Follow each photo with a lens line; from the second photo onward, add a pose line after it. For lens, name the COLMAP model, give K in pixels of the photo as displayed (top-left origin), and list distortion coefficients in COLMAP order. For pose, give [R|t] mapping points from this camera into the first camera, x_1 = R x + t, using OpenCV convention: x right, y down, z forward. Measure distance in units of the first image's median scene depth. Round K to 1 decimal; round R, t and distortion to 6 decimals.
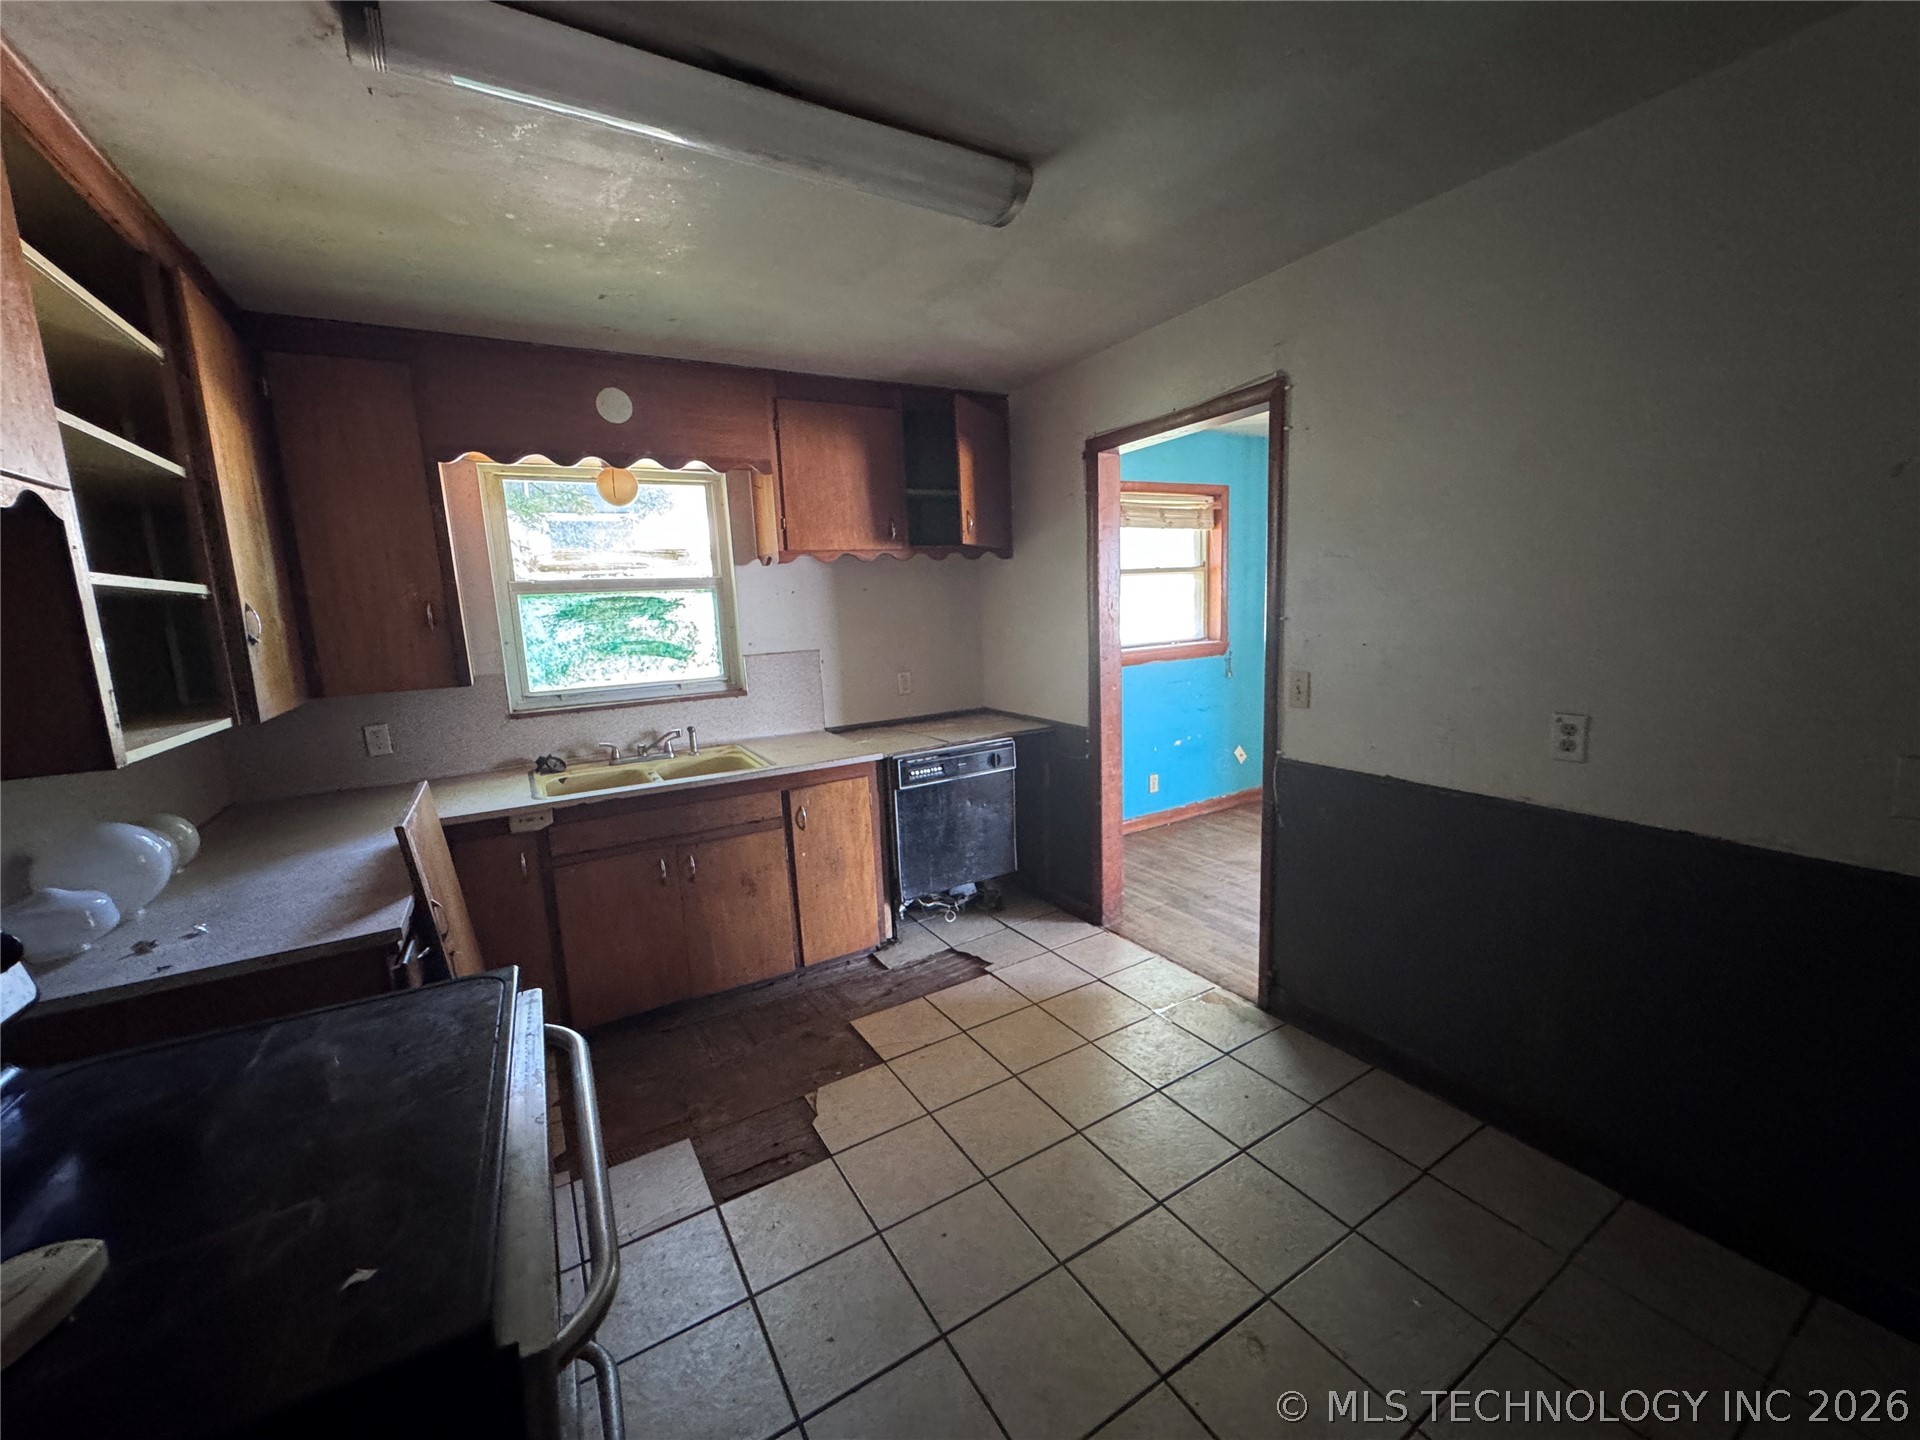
lens RADIAL K [[772.2, 0, 957.8], [0, 772.2, 712.0], [0, 0, 1]] dist [-0.000712, 0.000264]
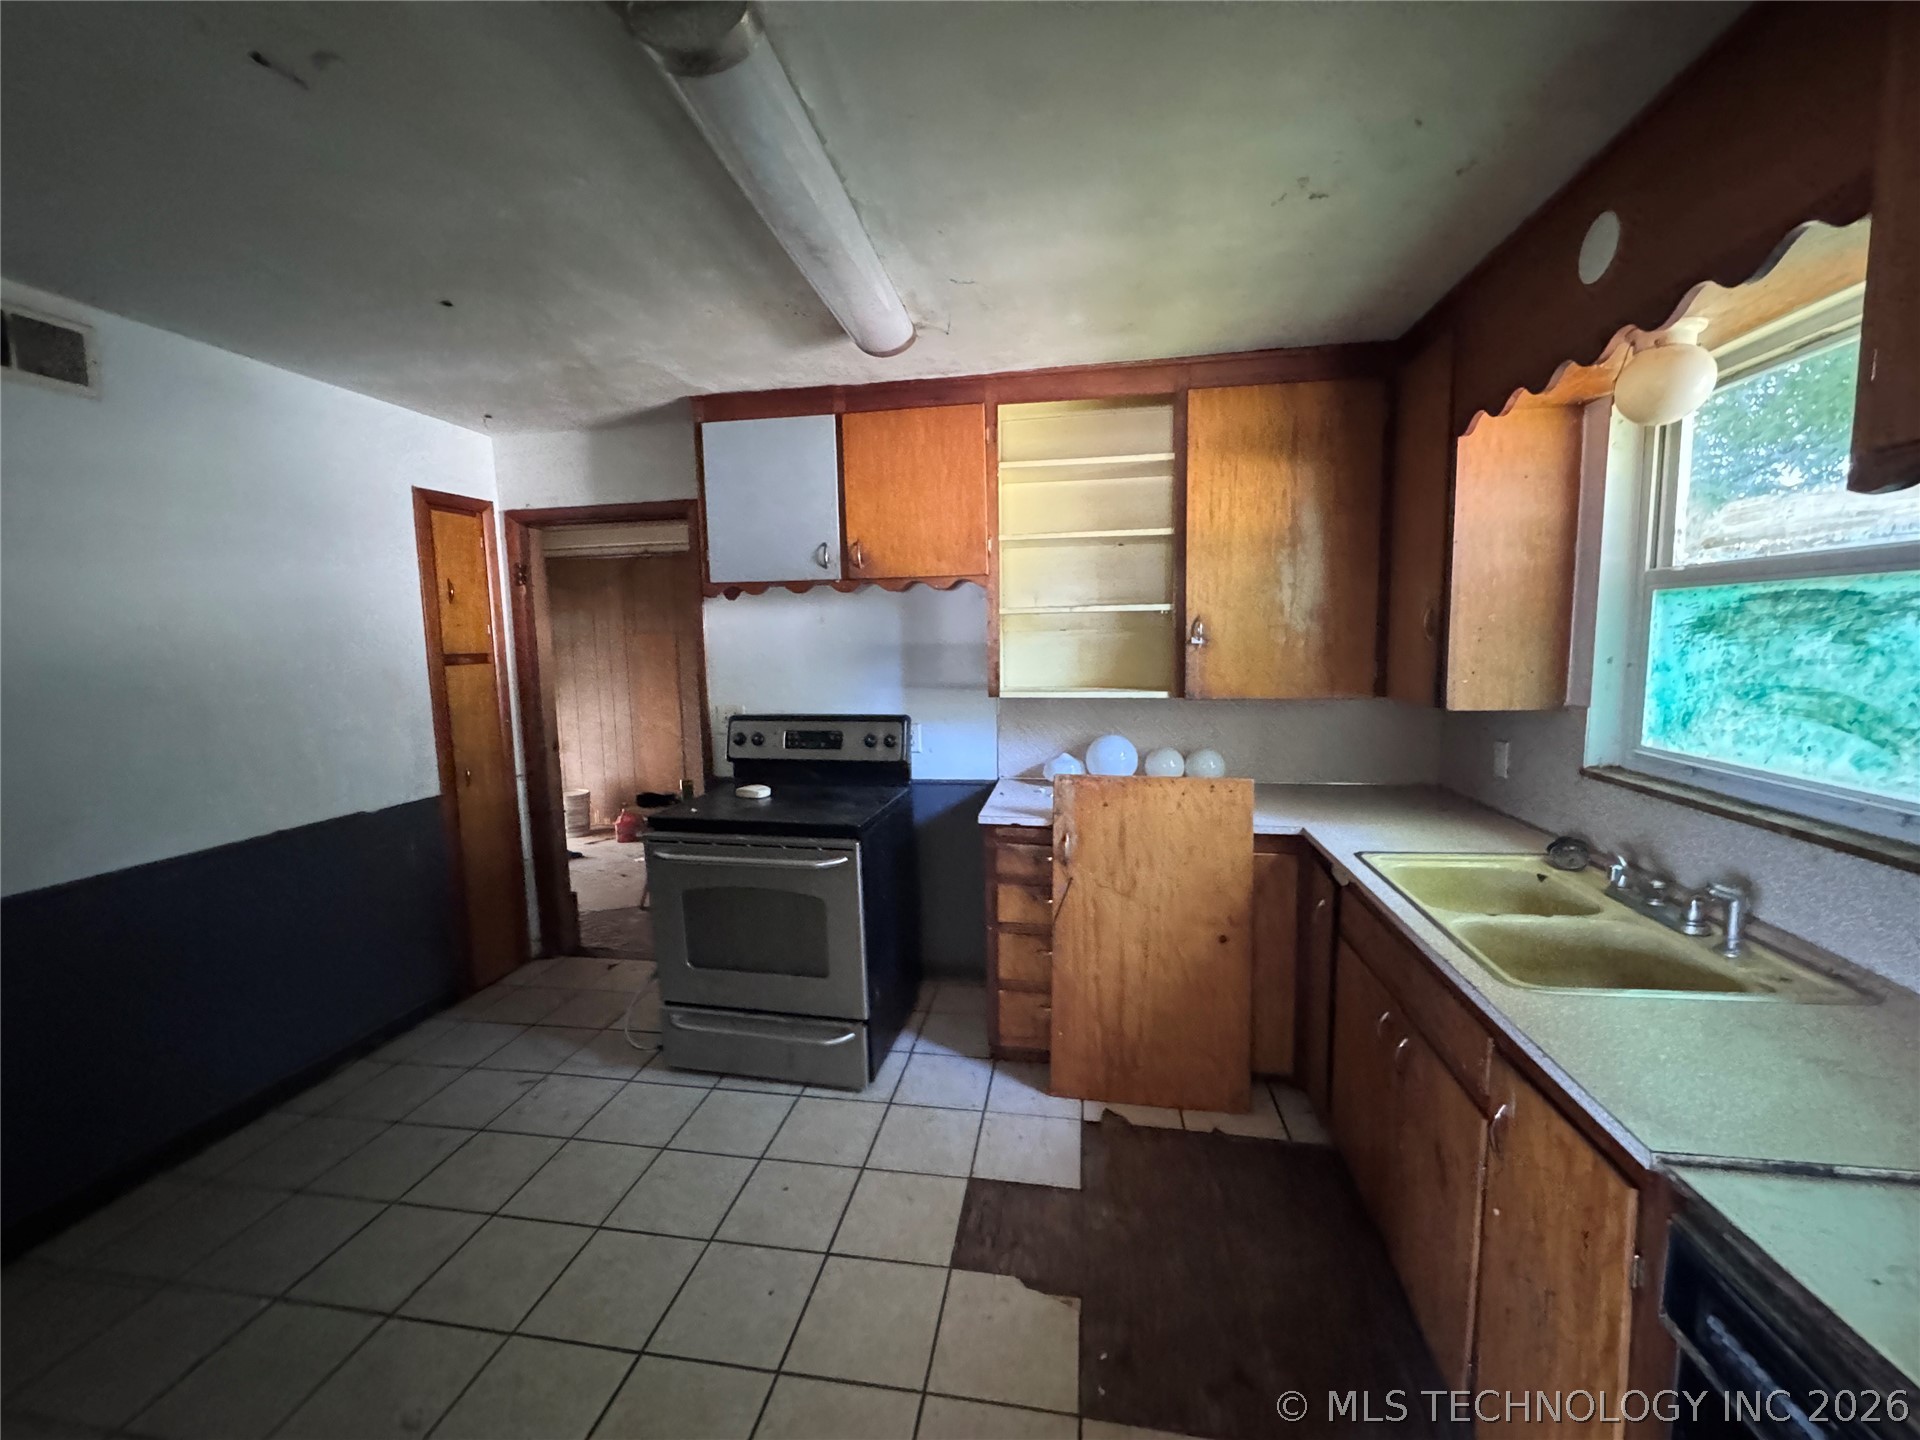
lens RADIAL K [[772.2, 0, 956.4], [0, 772.2, 723.6], [0, 0, 1]] dist [-0.000712, 0.000264]
pose [[-0.639797, 0.141364, -0.755431, 0.260208], [-0.071340, 0.967770, 0.241519, -0.147954], [0.765226, 0.208416, -0.609091, 0.911171]]
